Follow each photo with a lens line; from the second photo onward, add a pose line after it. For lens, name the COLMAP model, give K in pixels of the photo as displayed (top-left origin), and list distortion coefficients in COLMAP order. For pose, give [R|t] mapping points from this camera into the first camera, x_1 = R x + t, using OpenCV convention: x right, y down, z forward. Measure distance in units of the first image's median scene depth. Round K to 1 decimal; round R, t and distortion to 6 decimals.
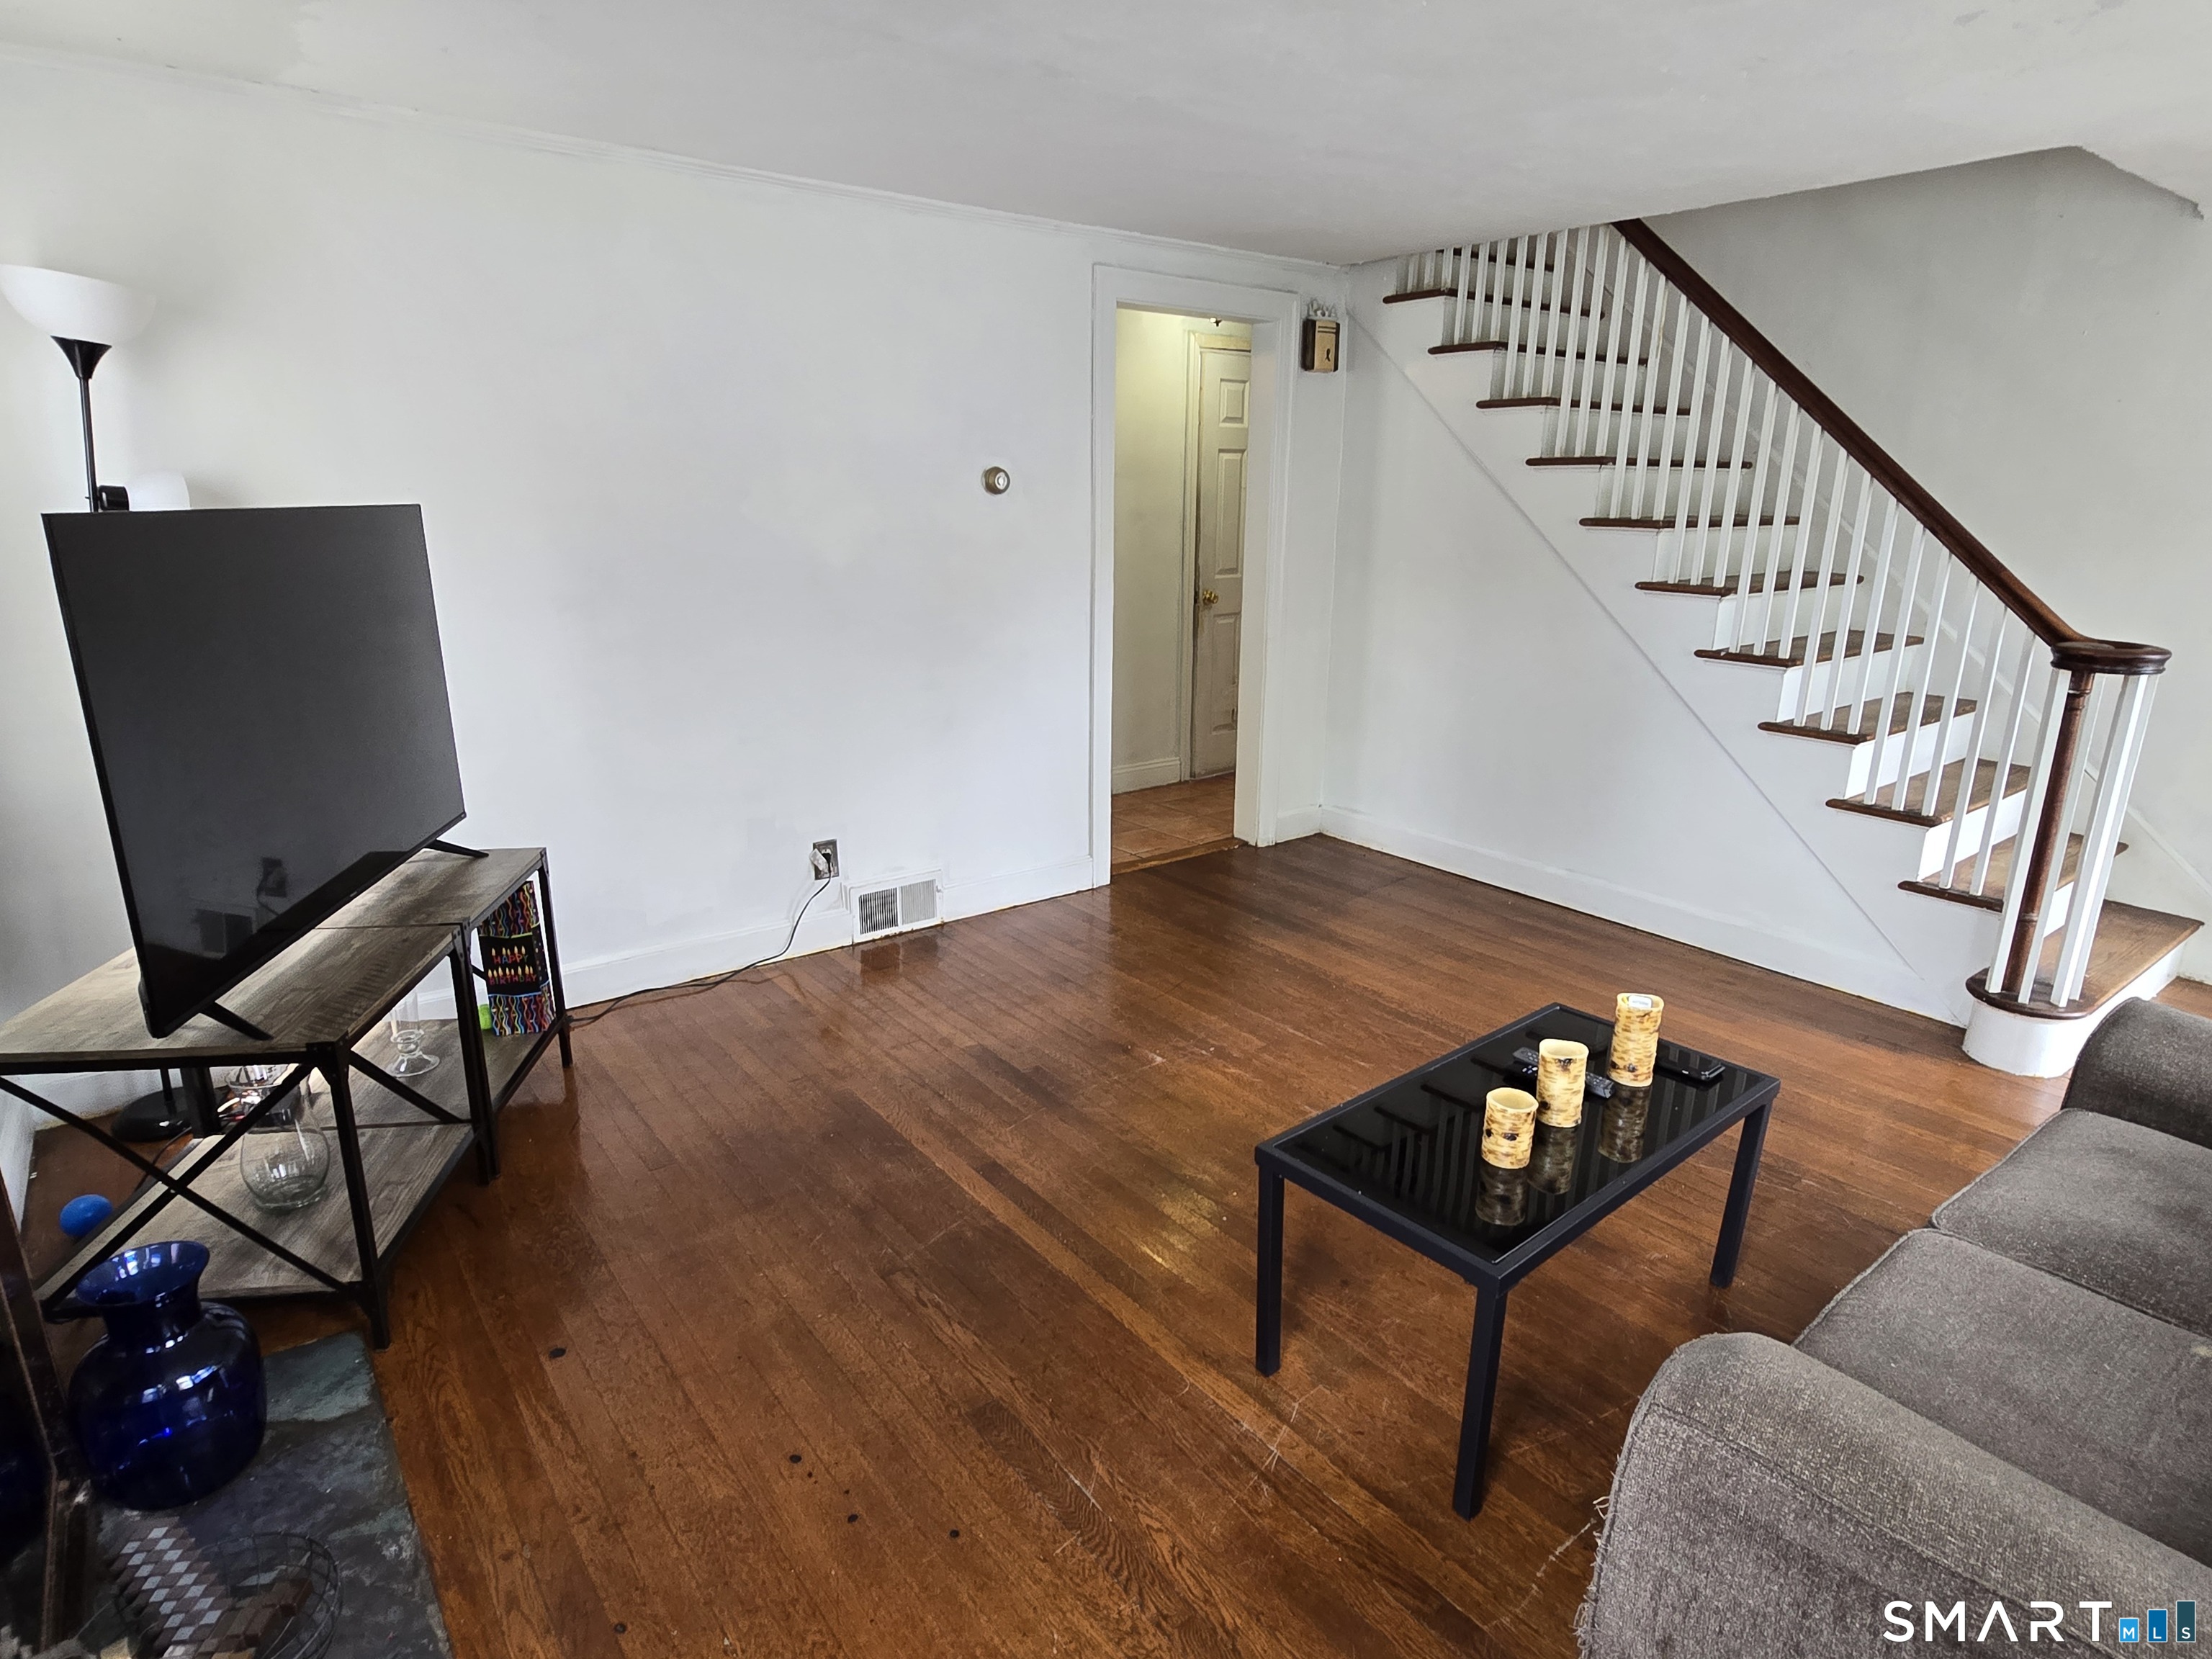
lens RADIAL K [[1222.0, 0, 1100.0], [0, 1222.0, 838.9], [0, 0, 1]] dist [0.002029, 0.000324]
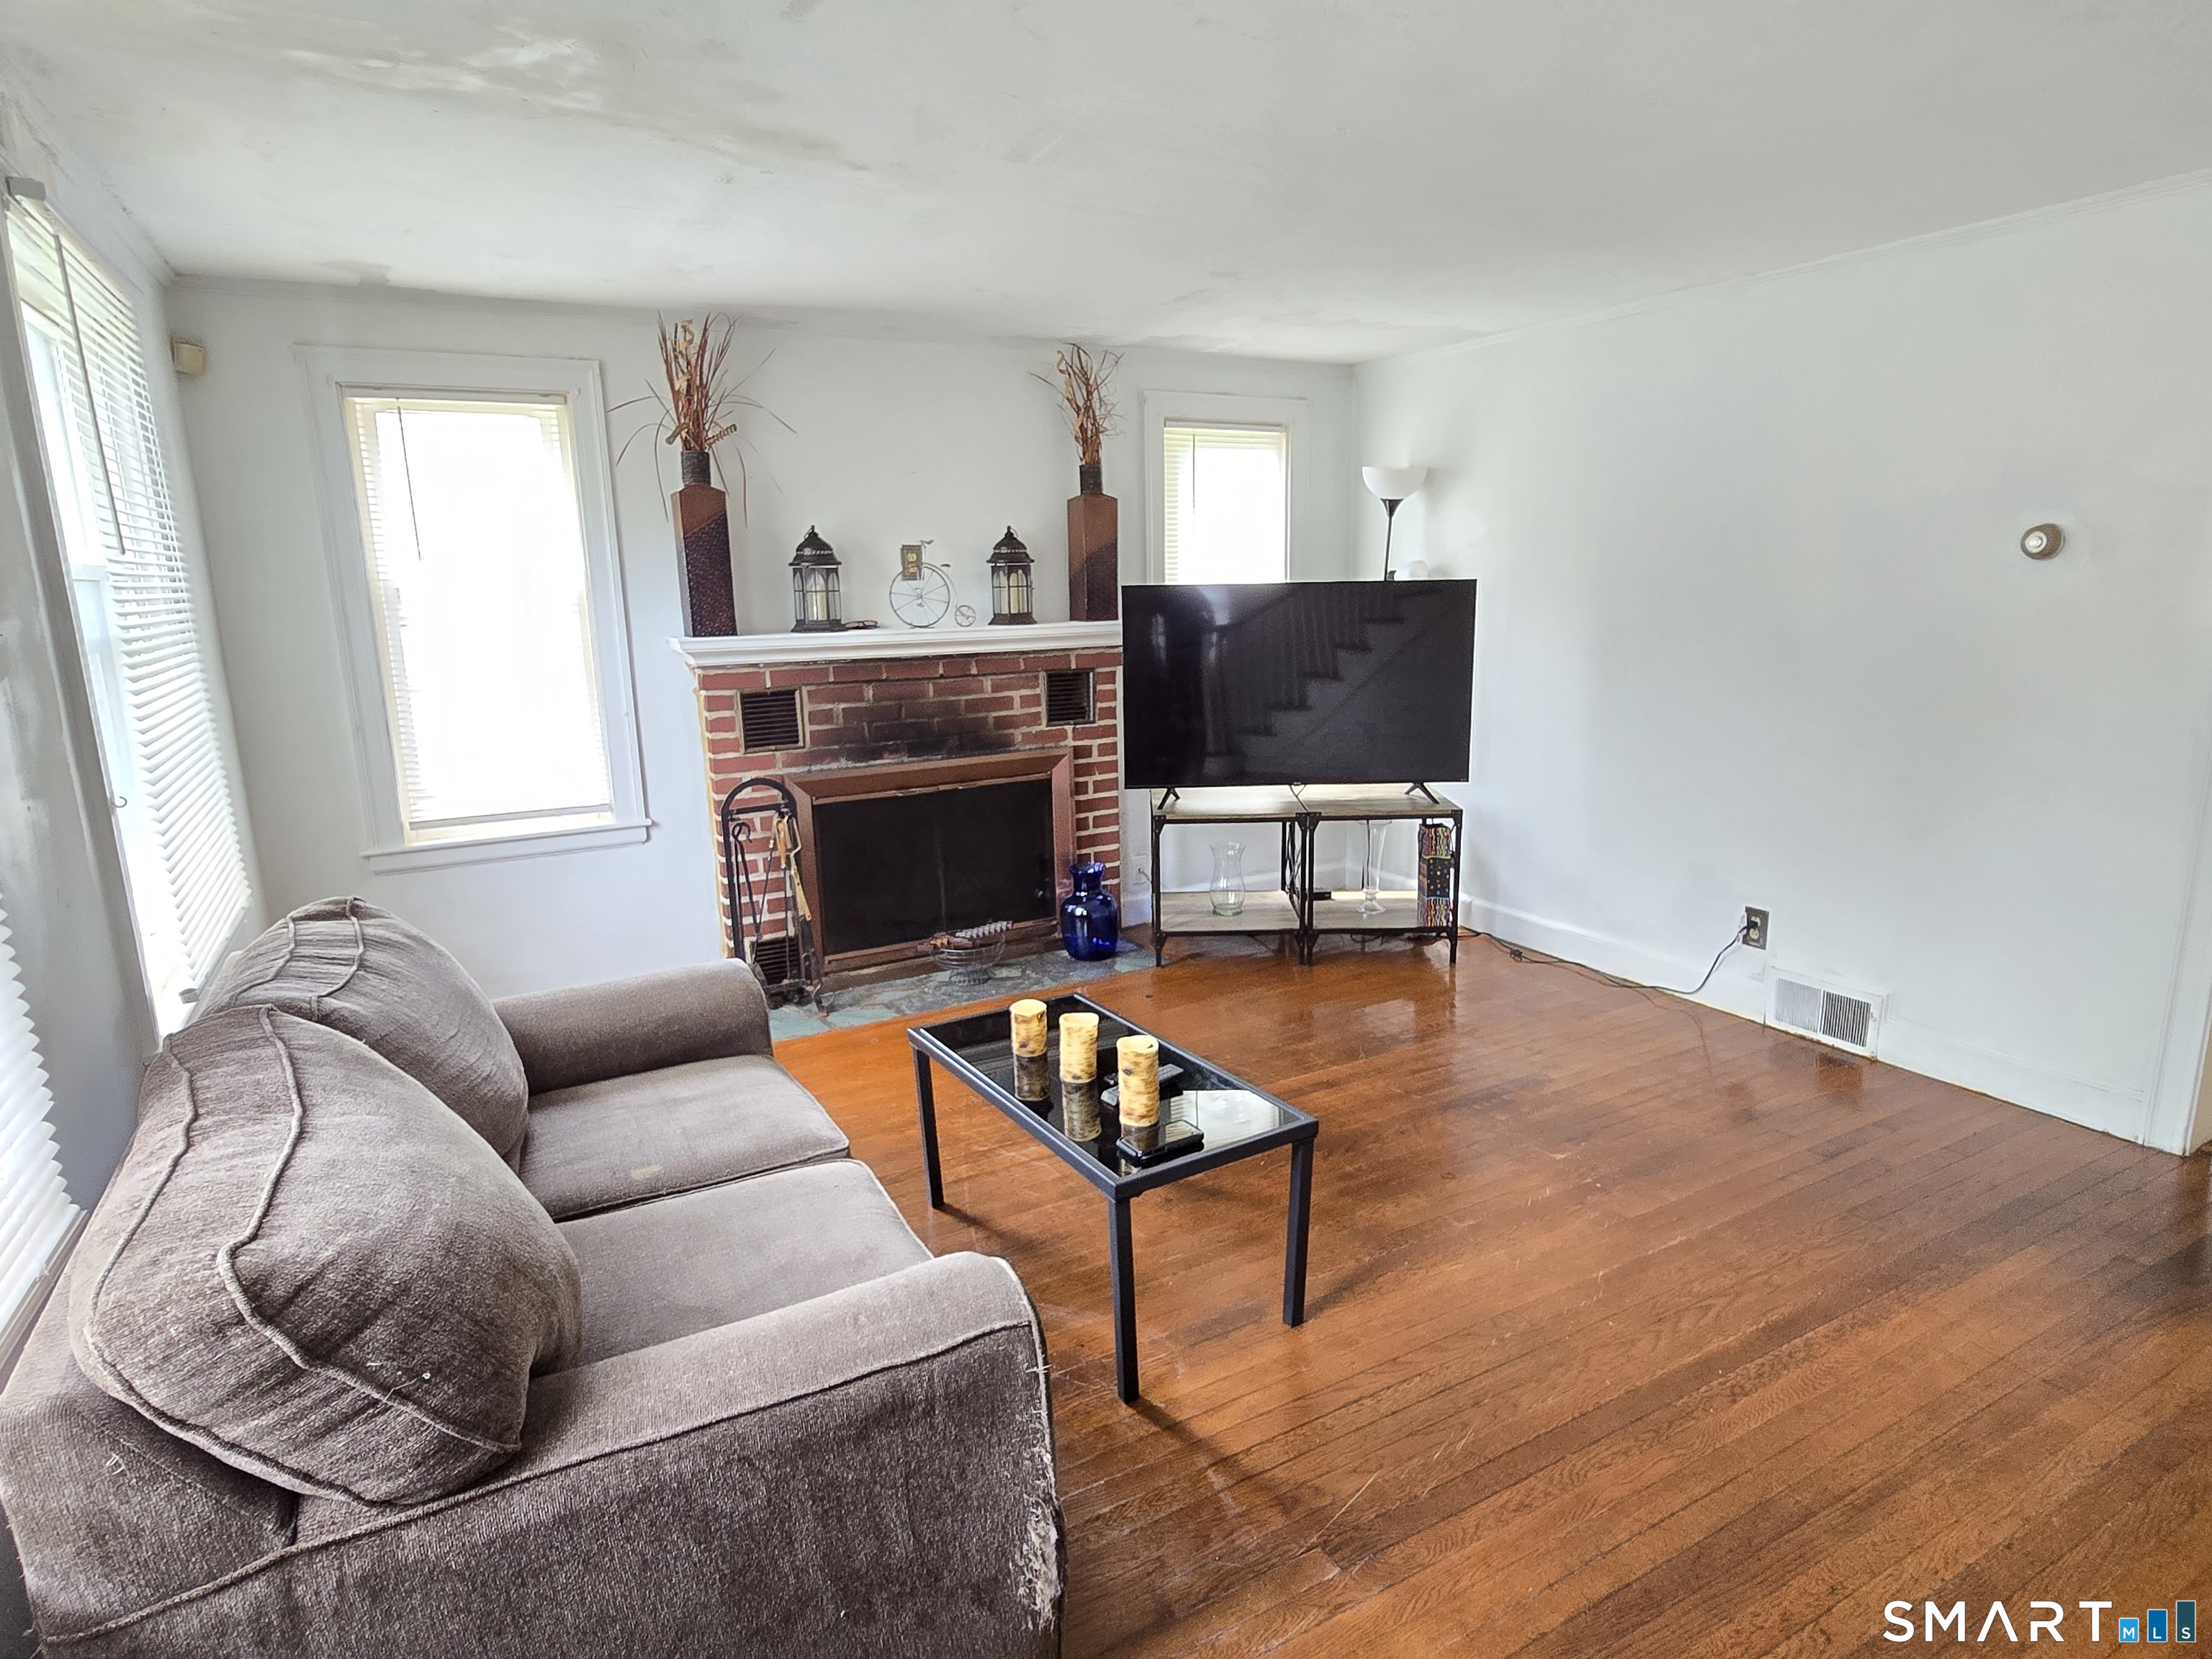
lens RADIAL K [[1222.0, 0, 1101.2], [0, 1222.0, 830.8], [0, 0, 1]] dist [0.002029, 0.000324]
pose [[-0.144744, 0.201425, -0.968750, 0.802800], [-0.245720, 0.941073, 0.232384, -0.158040], [0.958473, 0.271678, -0.086721, 0.557493]]
